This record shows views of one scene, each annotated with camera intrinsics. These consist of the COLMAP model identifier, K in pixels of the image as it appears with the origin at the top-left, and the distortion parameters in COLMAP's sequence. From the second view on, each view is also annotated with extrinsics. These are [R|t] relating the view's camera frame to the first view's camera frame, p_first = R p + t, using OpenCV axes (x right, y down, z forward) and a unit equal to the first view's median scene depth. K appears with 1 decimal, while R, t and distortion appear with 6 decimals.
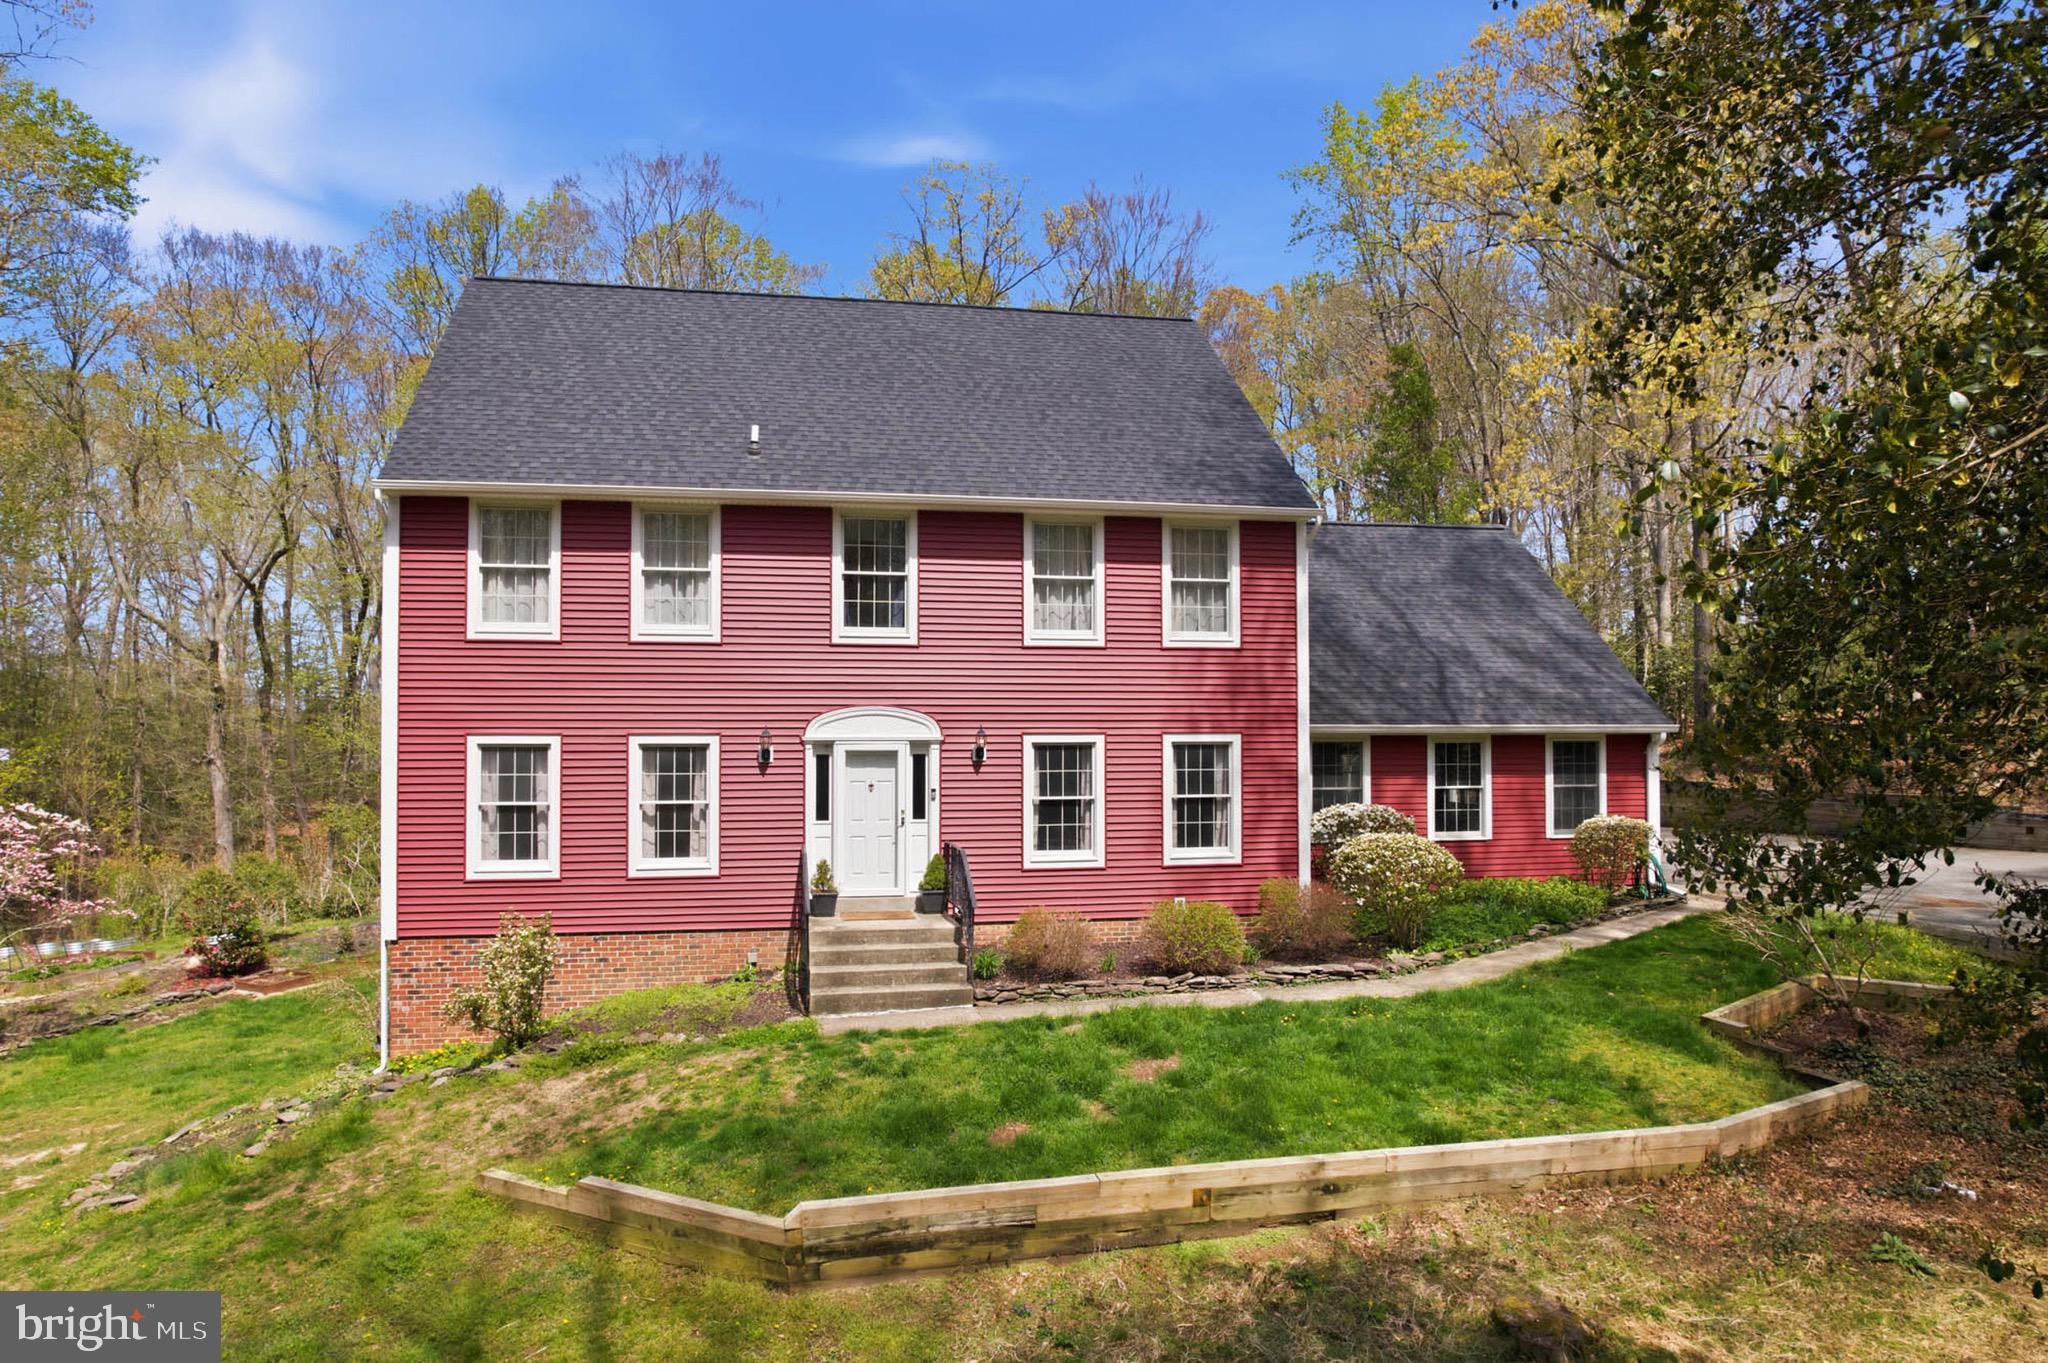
lens RADIAL K [[1266.8, 0, 1024.0], [0, 1266.8, 681.5], [0, 0, 1]] dist [-0.066333, 0.048109]
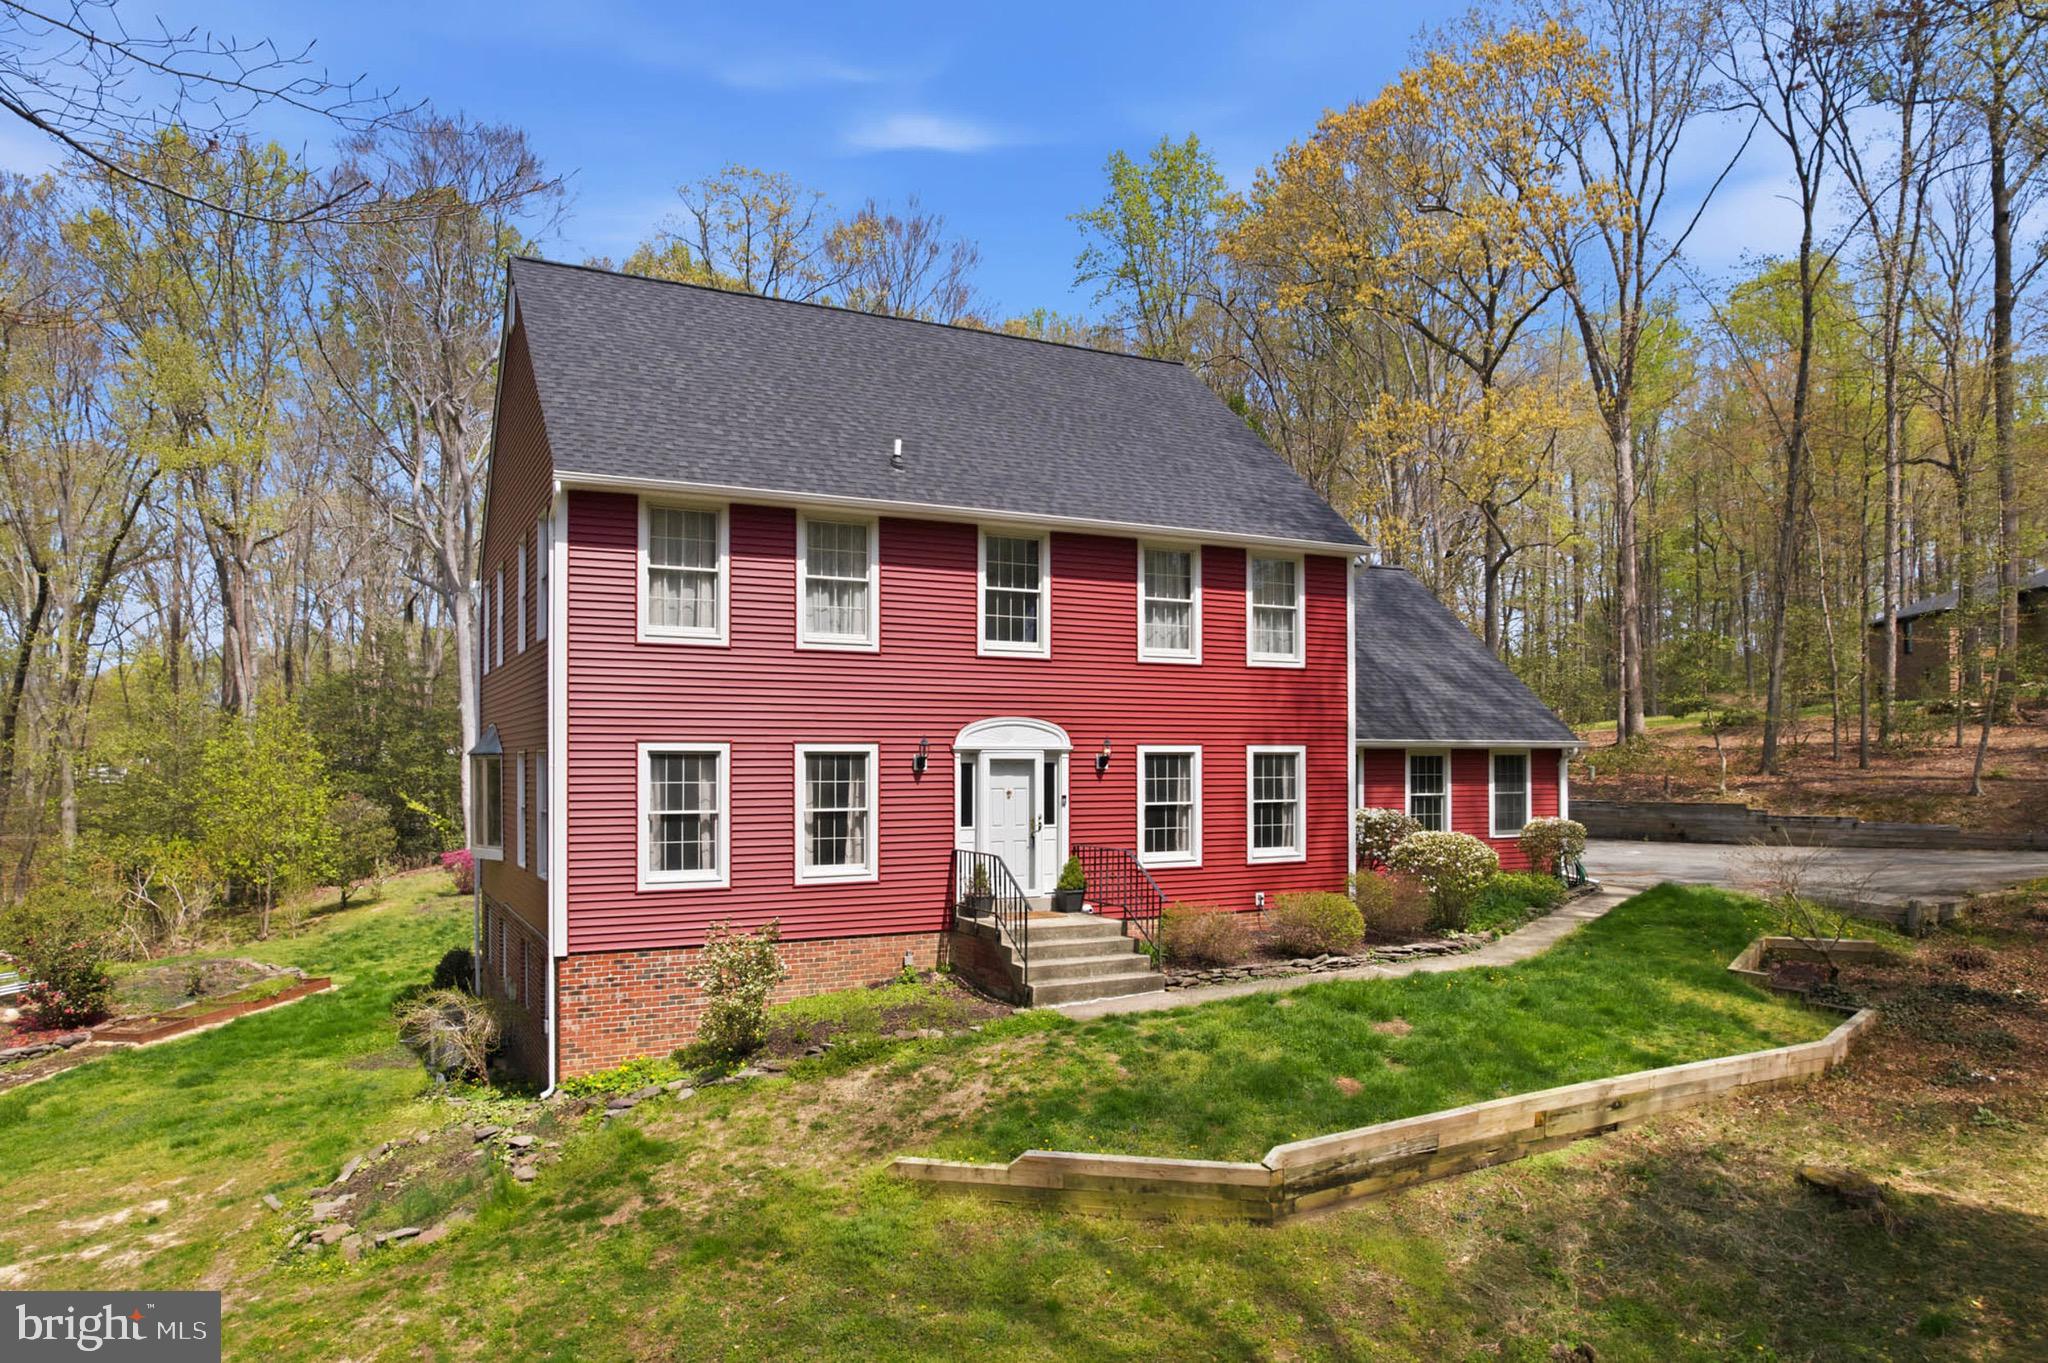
lens RADIAL K [[1271.0, 0, 1024.2], [0, 1271.0, 727.7], [0, 0, 1]] dist [-0.072987, 0.056311]
pose [[0.964349, 0.007463, 0.264529, -0.402386], [-0.011750, 0.999824, 0.014629, 0.013580], [-0.264373, -0.017216, 0.964267, -0.016402]]
